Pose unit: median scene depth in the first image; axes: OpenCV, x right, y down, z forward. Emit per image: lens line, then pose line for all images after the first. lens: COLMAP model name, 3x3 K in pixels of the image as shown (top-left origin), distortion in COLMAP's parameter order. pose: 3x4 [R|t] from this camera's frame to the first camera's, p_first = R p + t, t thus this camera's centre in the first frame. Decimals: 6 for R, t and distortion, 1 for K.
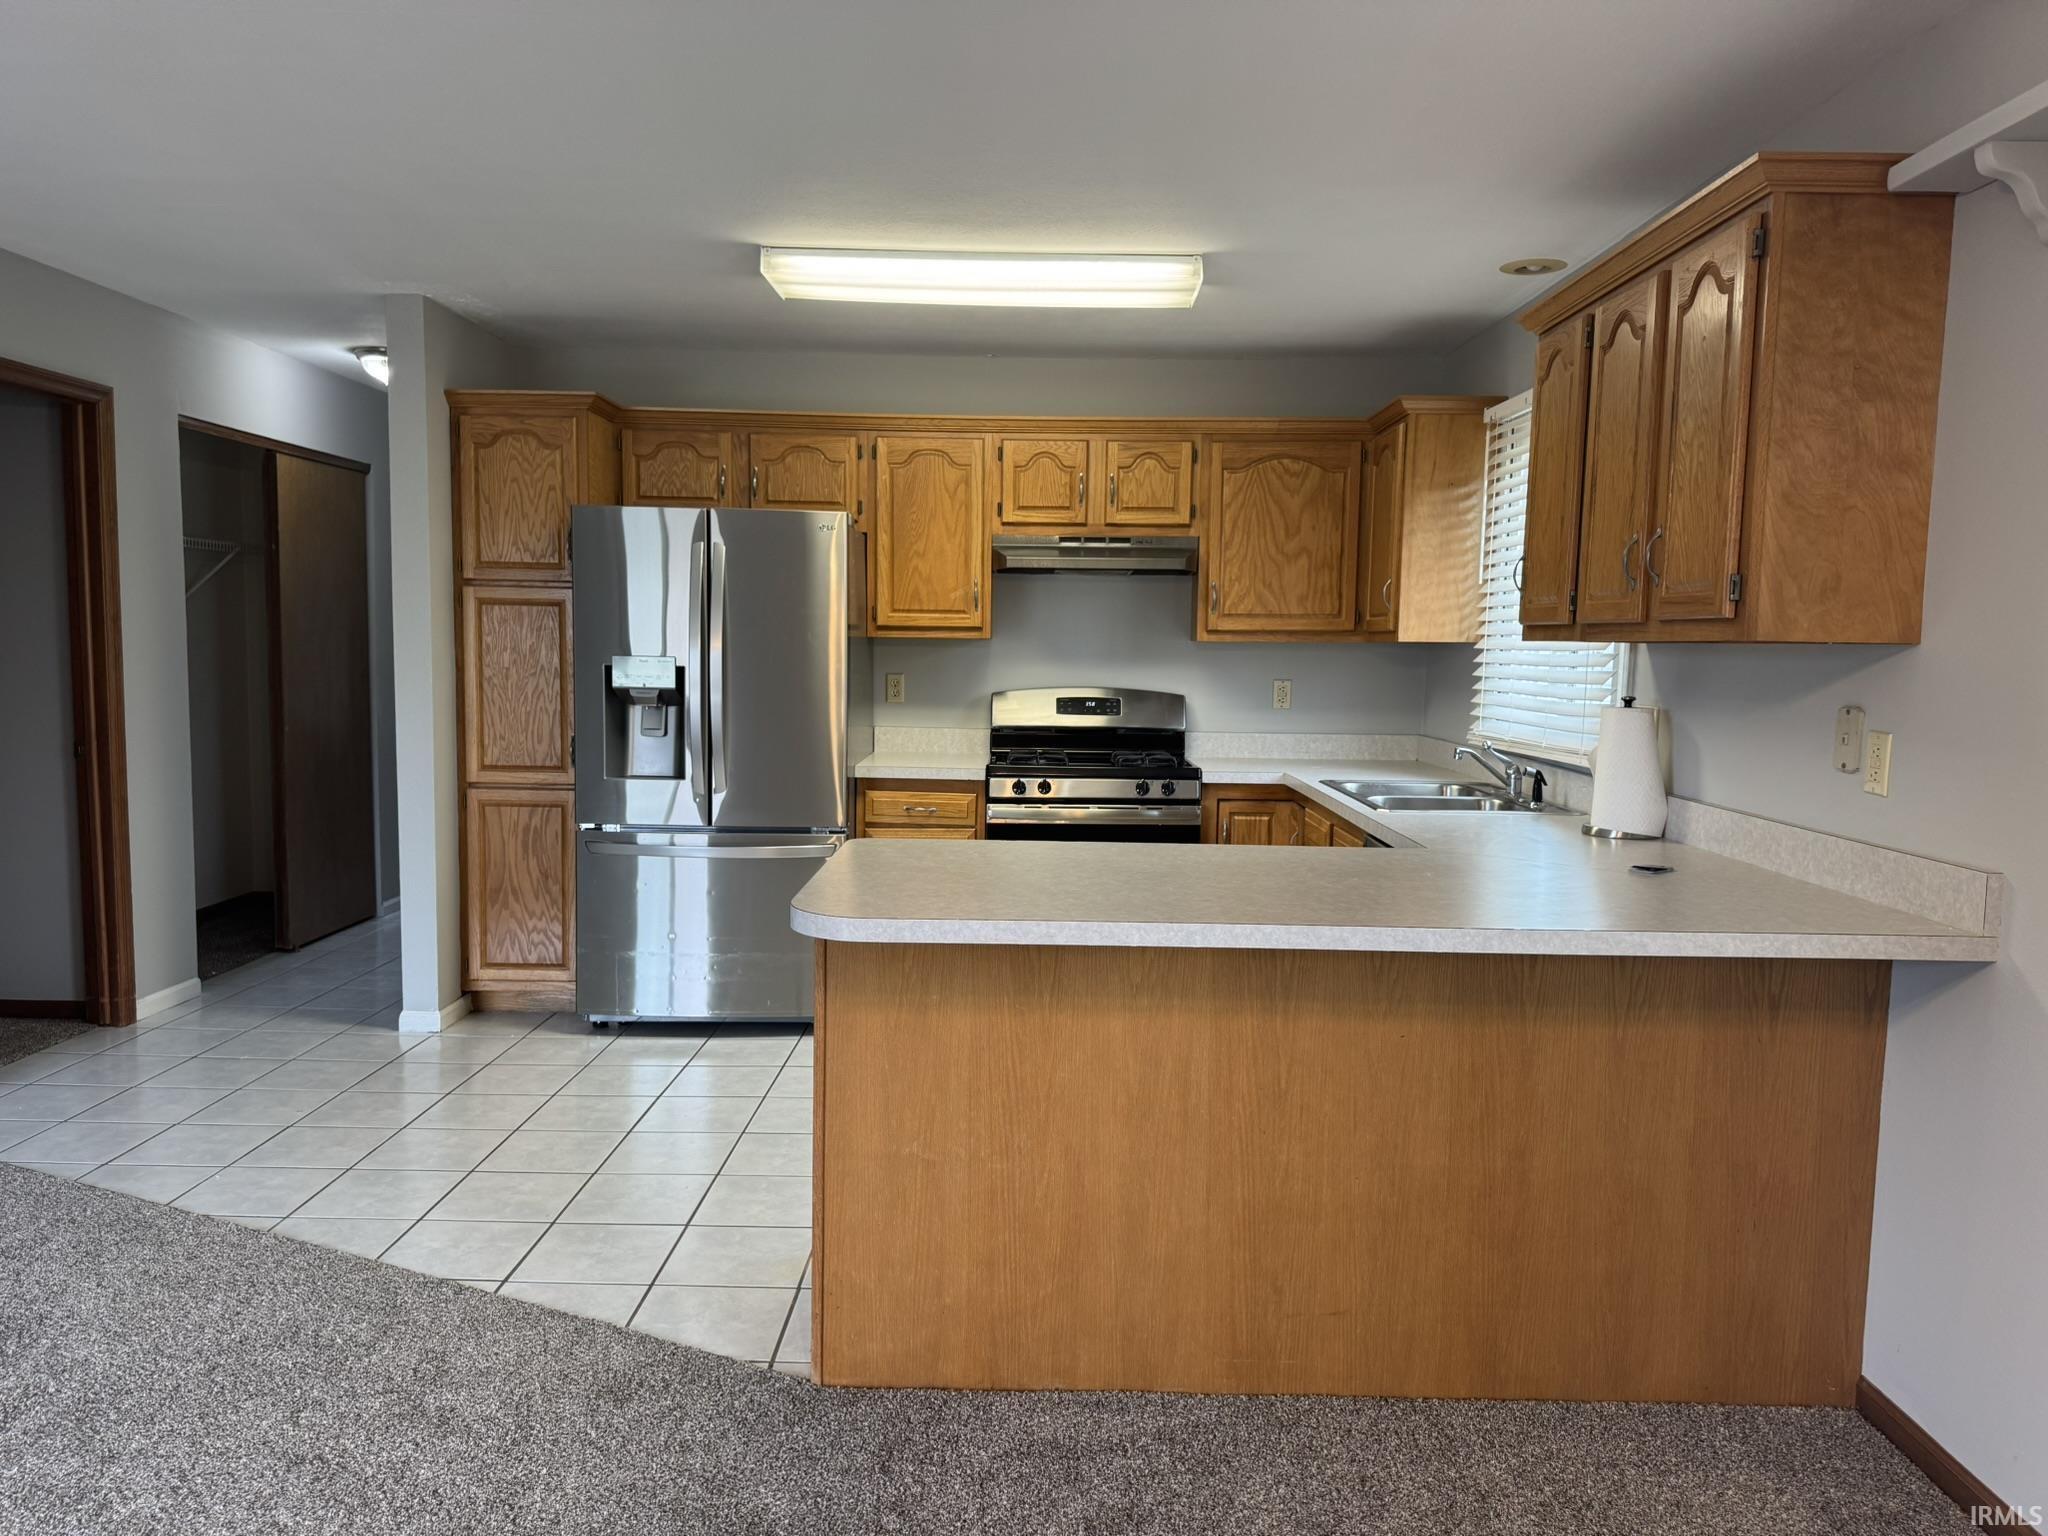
lens RADIAL K [[1430.0, 0, 1034.3], [0, 1430.0, 776.2], [0, 0, 1]] dist [0.126079, -0.165688]
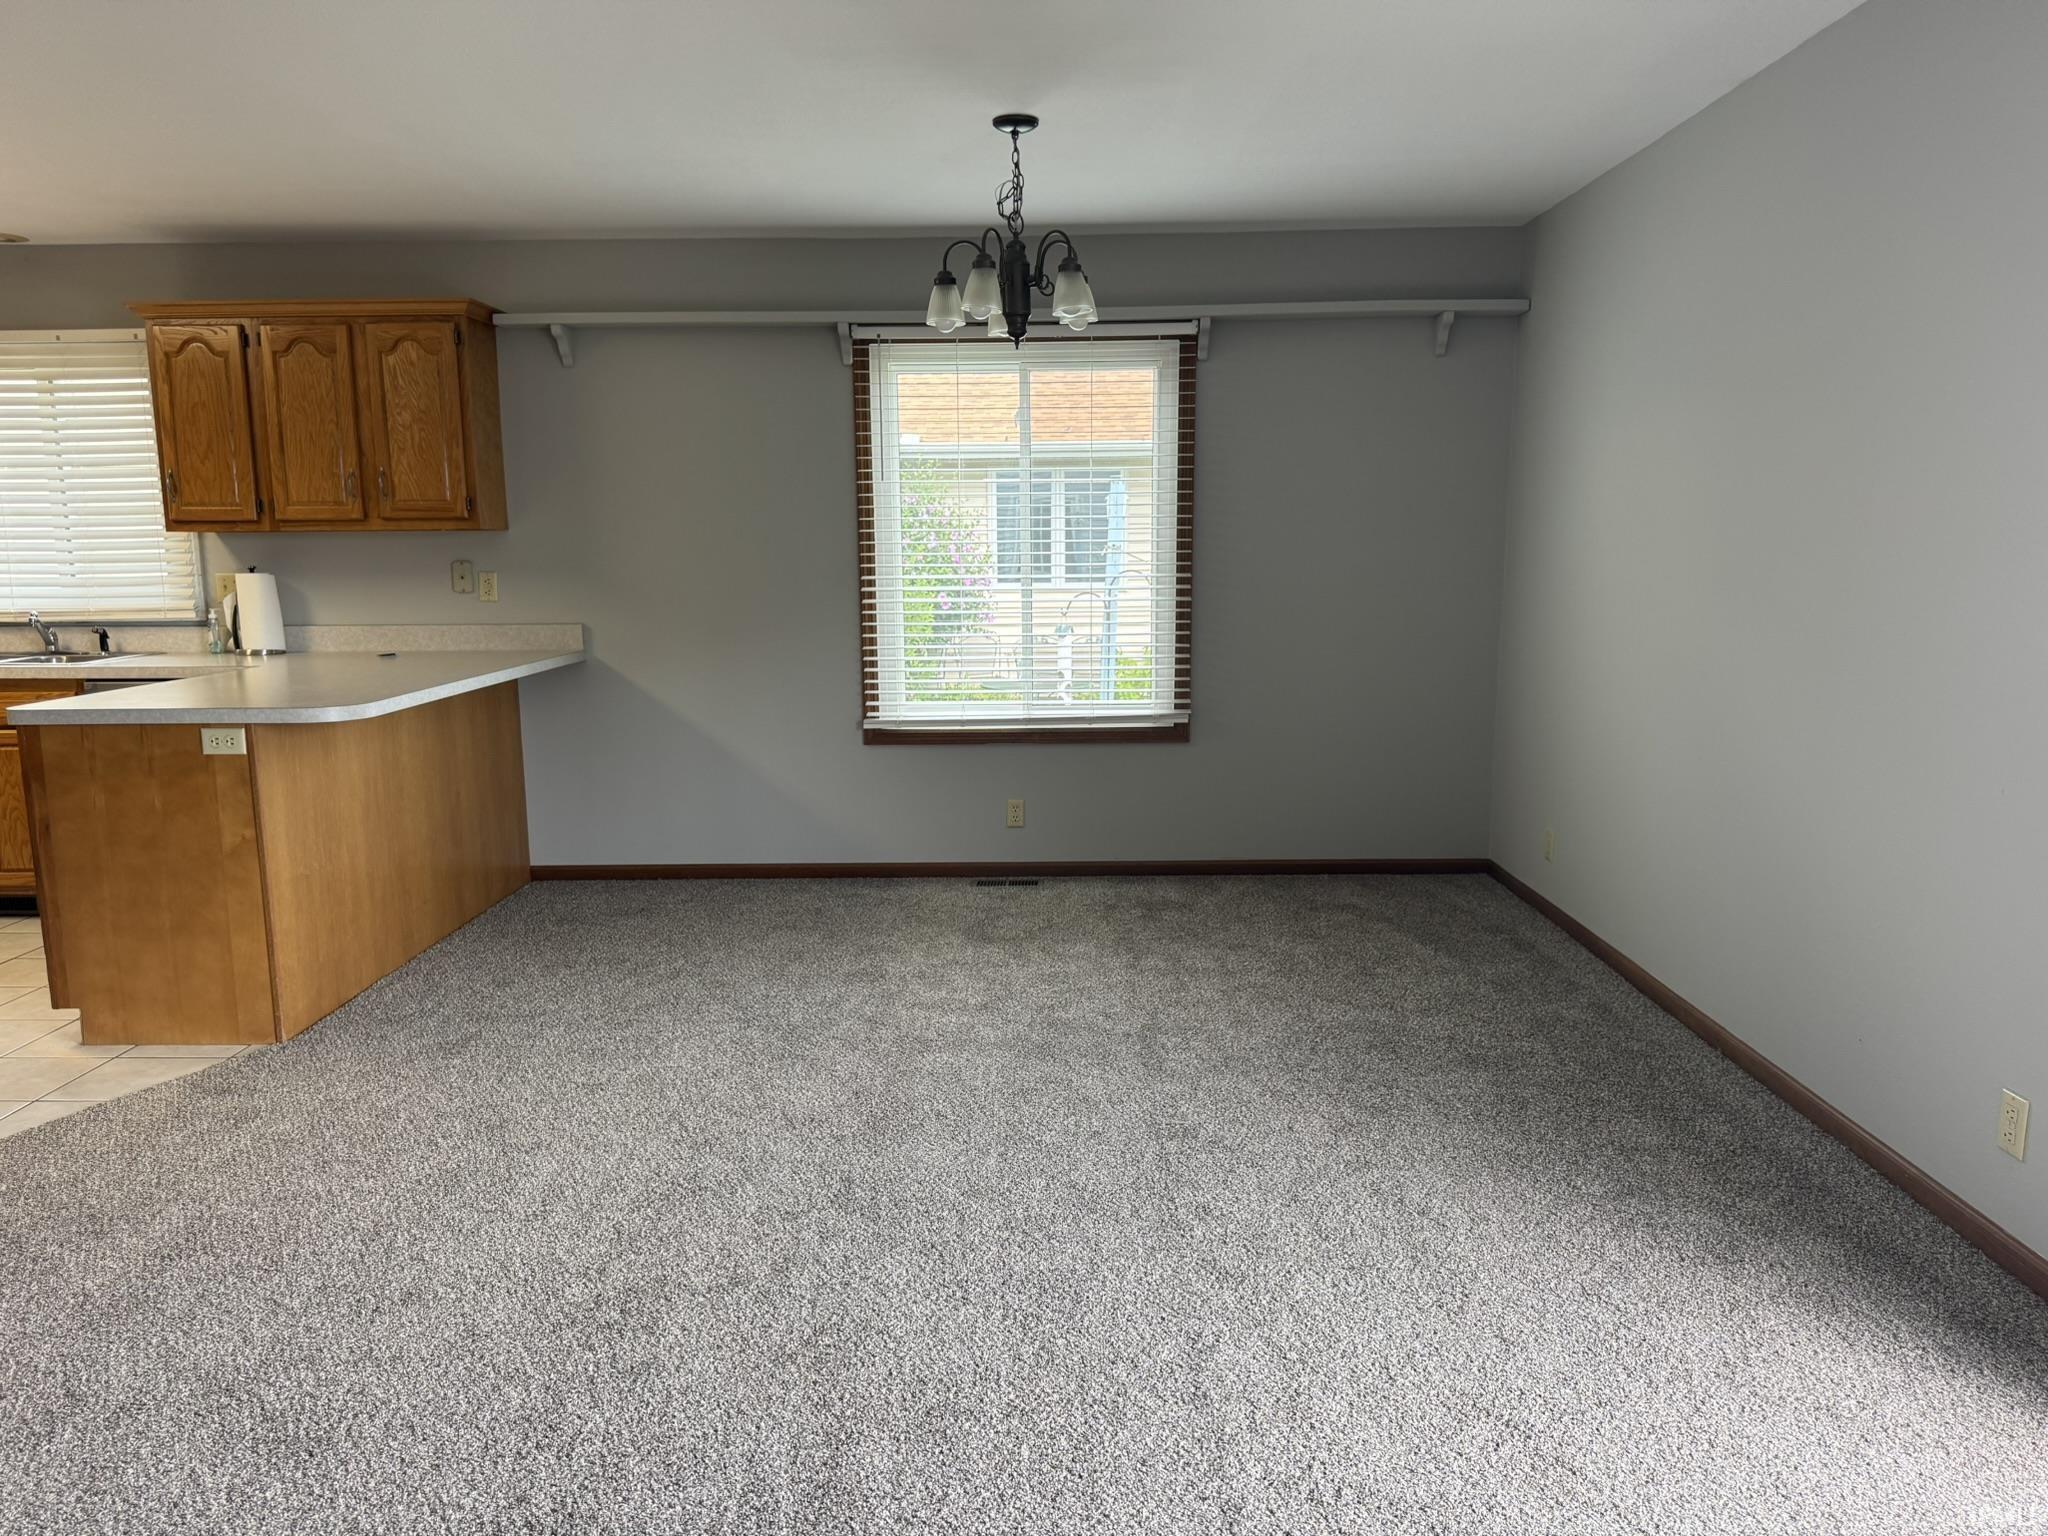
lens RADIAL K [[1432.1, 0, 1028.2], [0, 1432.1, 783.5], [0, 0, 1]] dist [0.069166, -0.097187]
pose [[0.010484, -0.184028, 0.982865, -0.845395], [0.101280, 0.978060, 0.182048, -0.017716], [-0.994803, 0.097636, 0.028892, 0.095696]]
